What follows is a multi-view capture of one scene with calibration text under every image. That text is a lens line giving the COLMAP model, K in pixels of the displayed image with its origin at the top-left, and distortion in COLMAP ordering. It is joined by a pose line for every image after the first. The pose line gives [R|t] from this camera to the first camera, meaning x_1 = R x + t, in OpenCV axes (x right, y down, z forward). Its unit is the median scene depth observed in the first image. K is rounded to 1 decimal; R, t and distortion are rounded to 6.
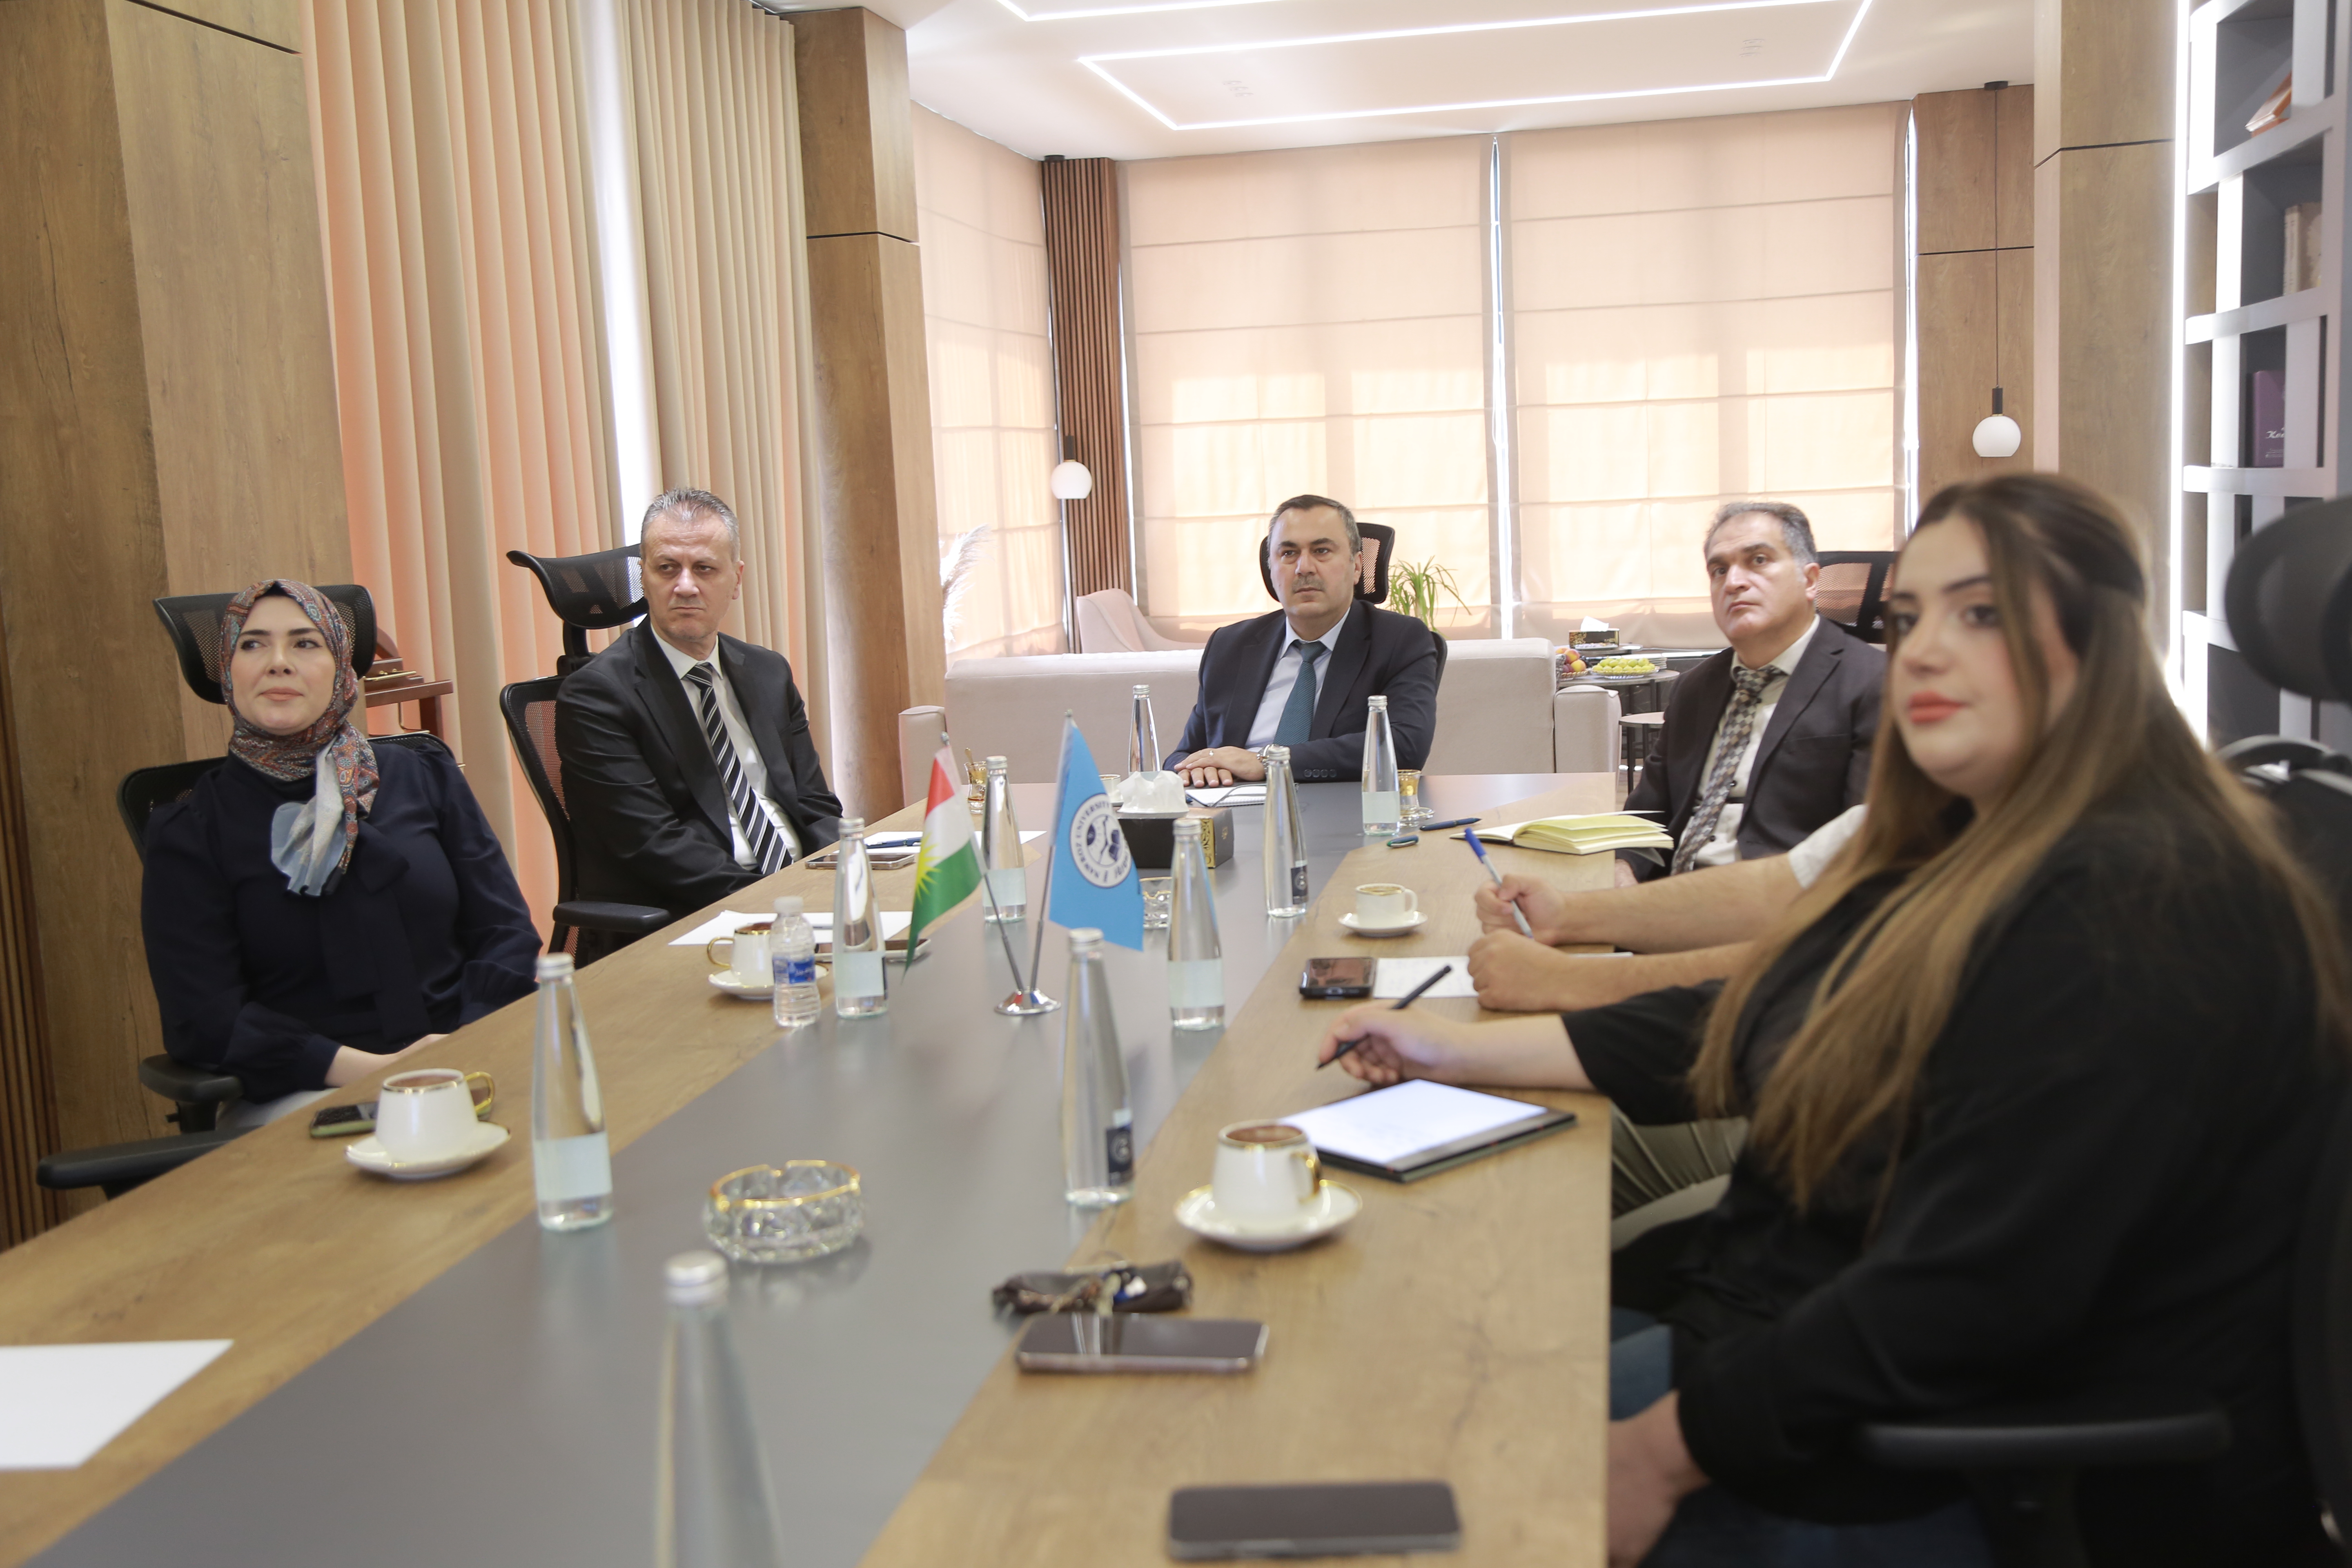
lens RADIAL K [[2412.3, 0, 1177.8], [0, 2412.3, 758.4], [0, 0, 1]] dist [-0.005919, 0.246502]
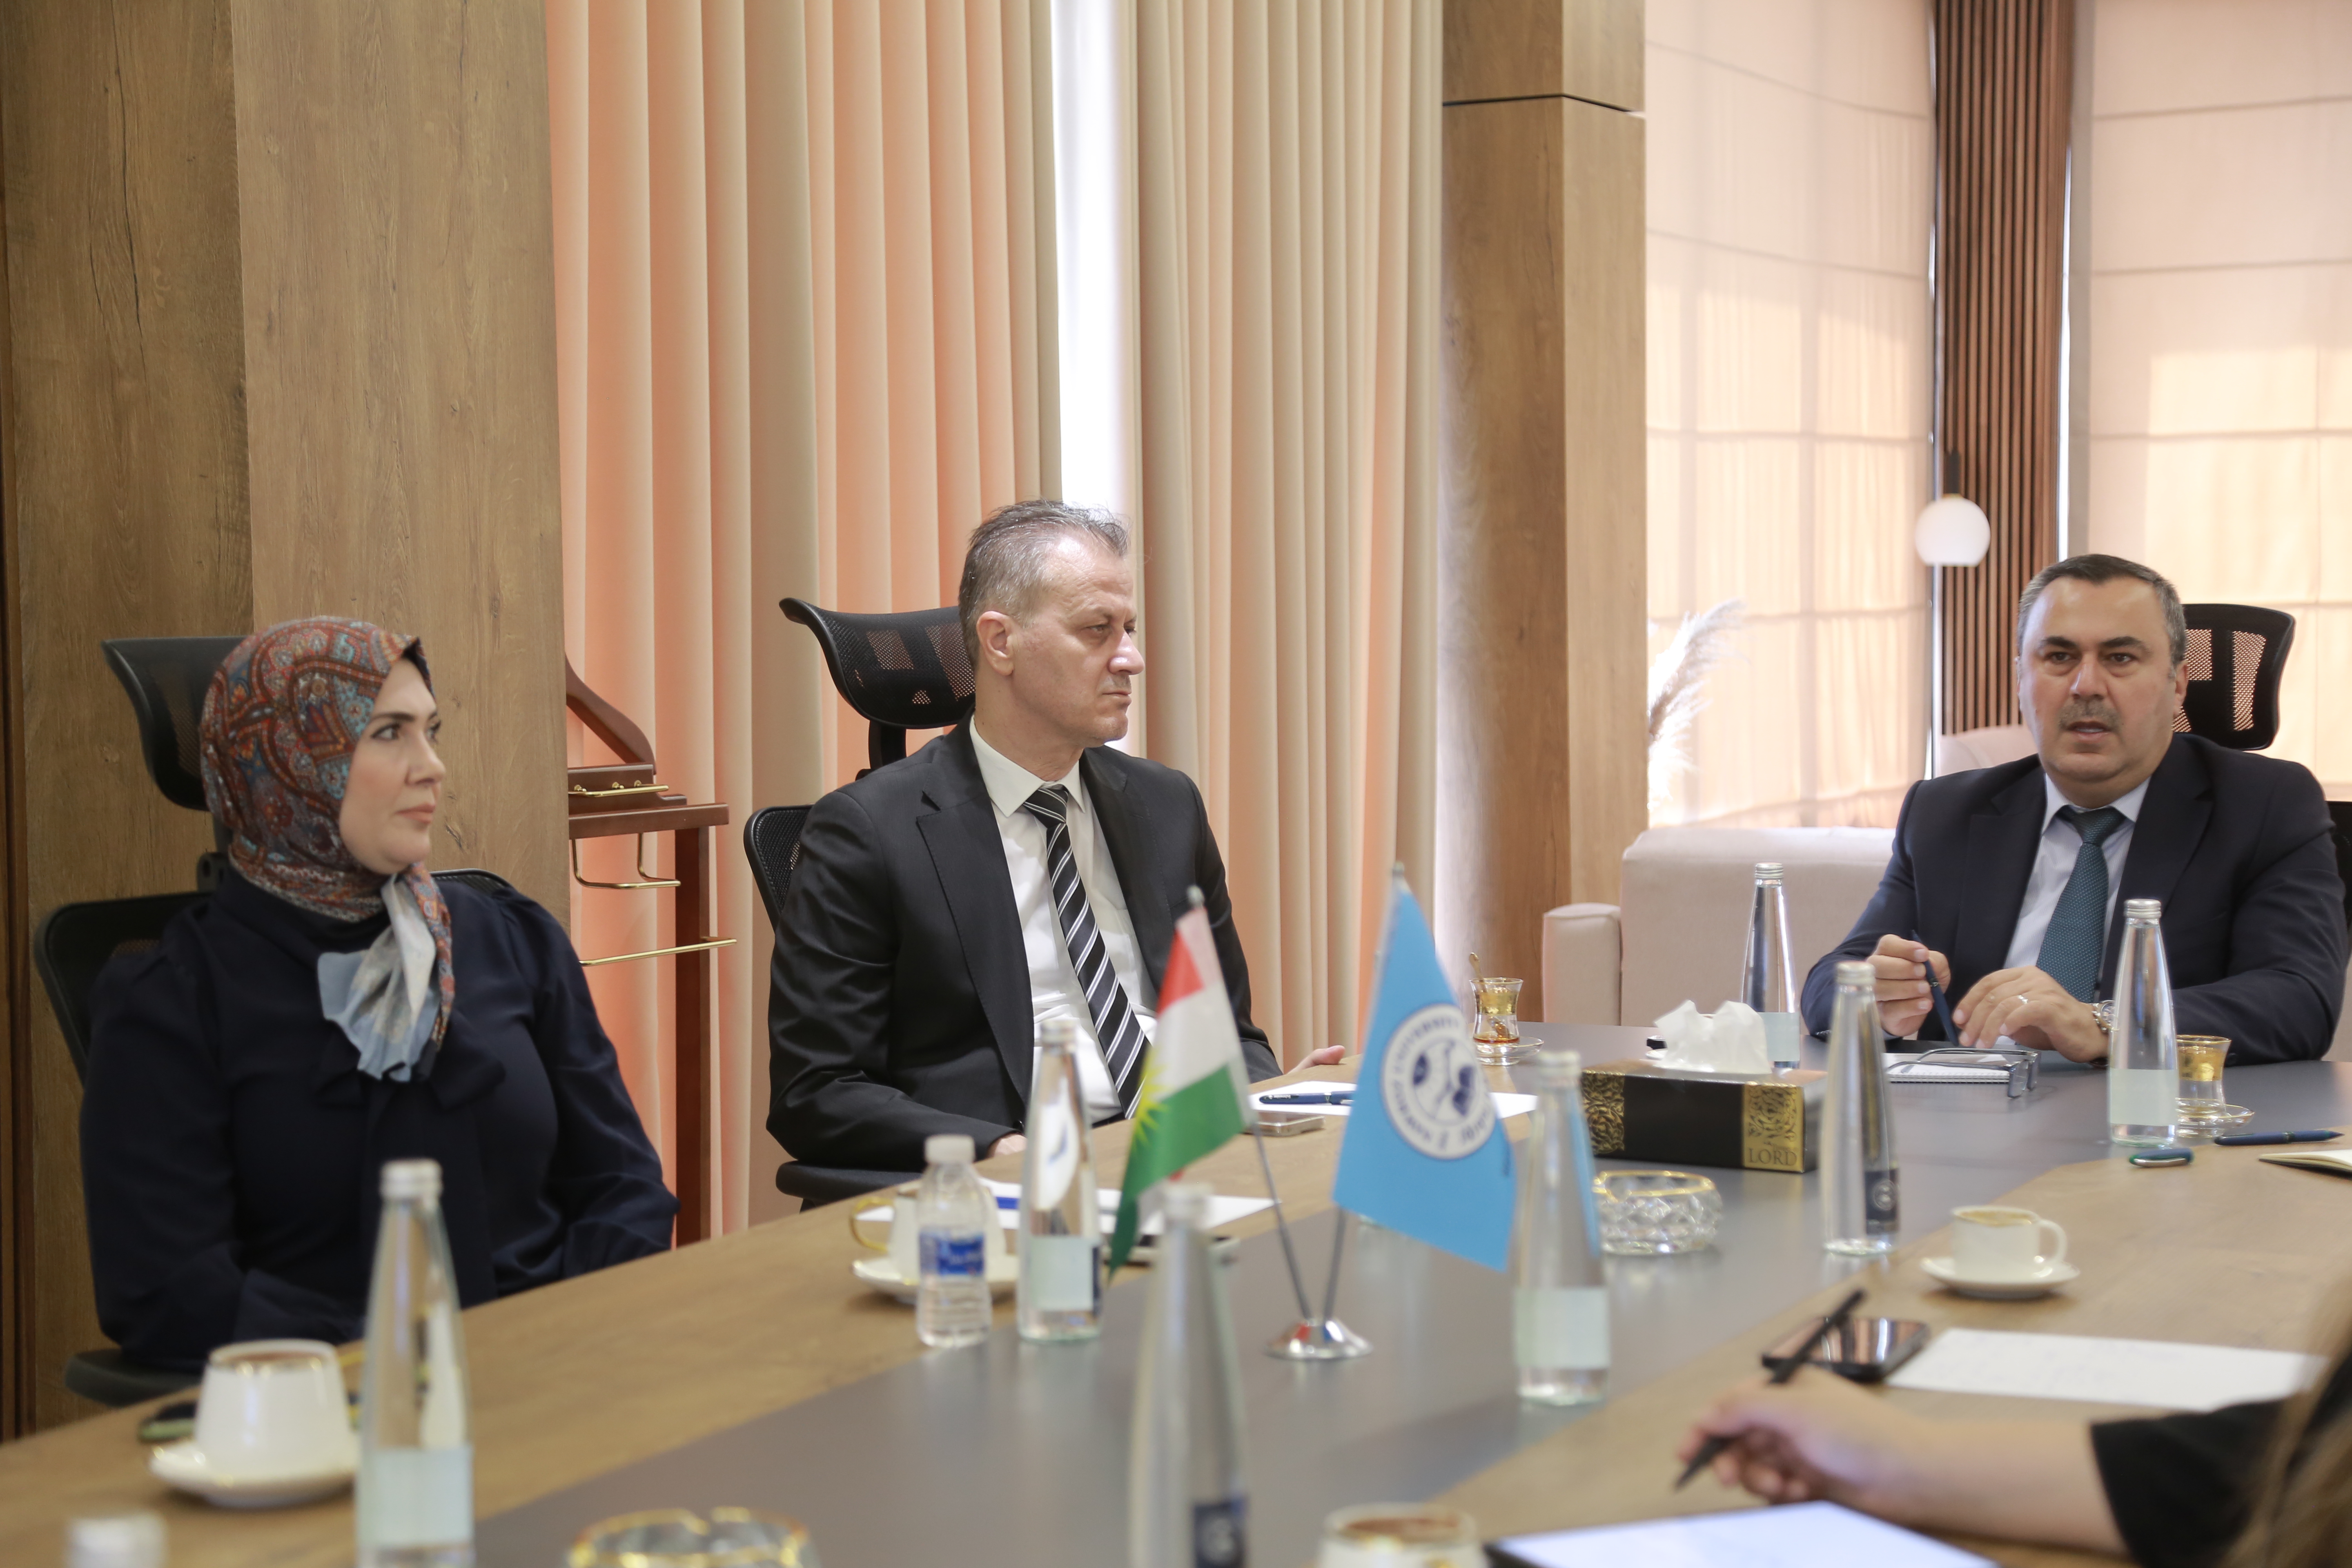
lens RADIAL K [[4210.6, 0, 1176.0], [0, 4210.6, 784.0], [0, 0, 1]] dist [0.280686, 0.127922]
pose [[0.970520, 0.051831, -0.235382, 0.082491], [-0.064357, 0.996873, -0.045844, 0.006082], [0.232270, 0.059641, 0.970821, -0.039075]]
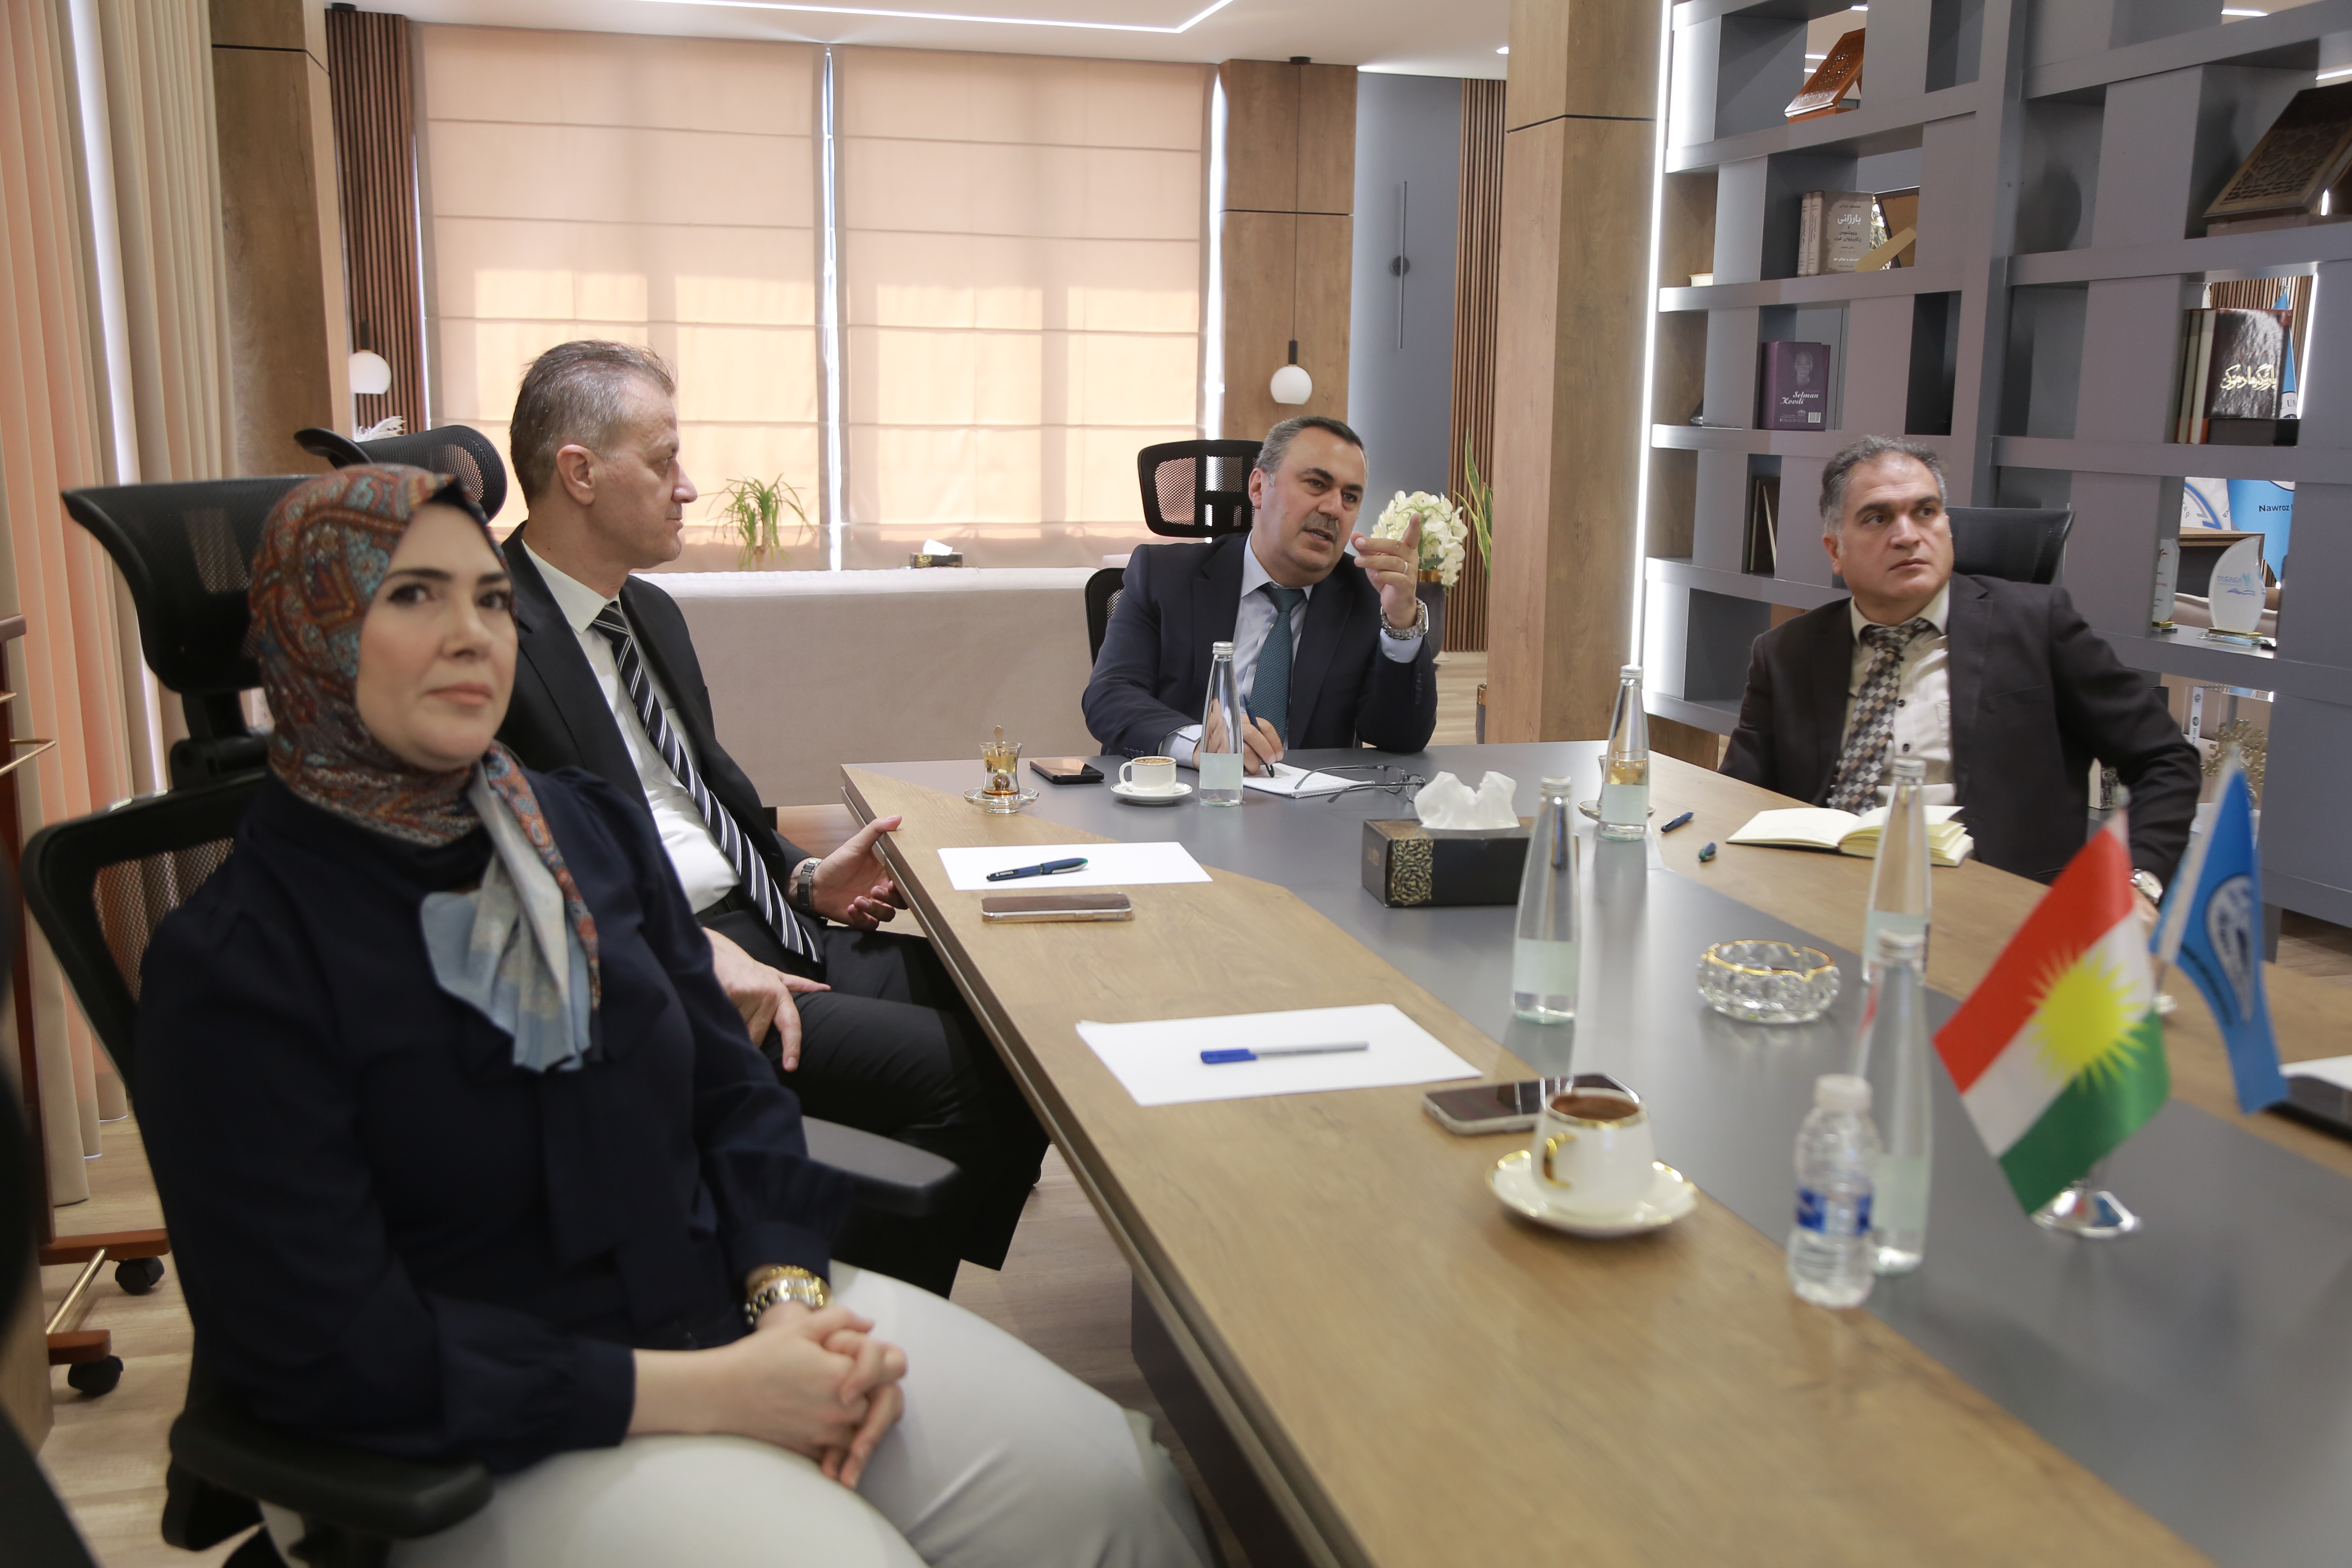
lens RADIAL K [[2125.2, 0, 1176.5], [0, 2125.2, 821.9], [0, 0, 1]] dist [-0.070073, 0.148045]
pose [[0.903263, -0.026706, 0.428256, -0.386610], [-0.006428, 0.997107, 0.075737, -0.028631], [-0.429040, -0.071164, 0.900478, 0.470099]]
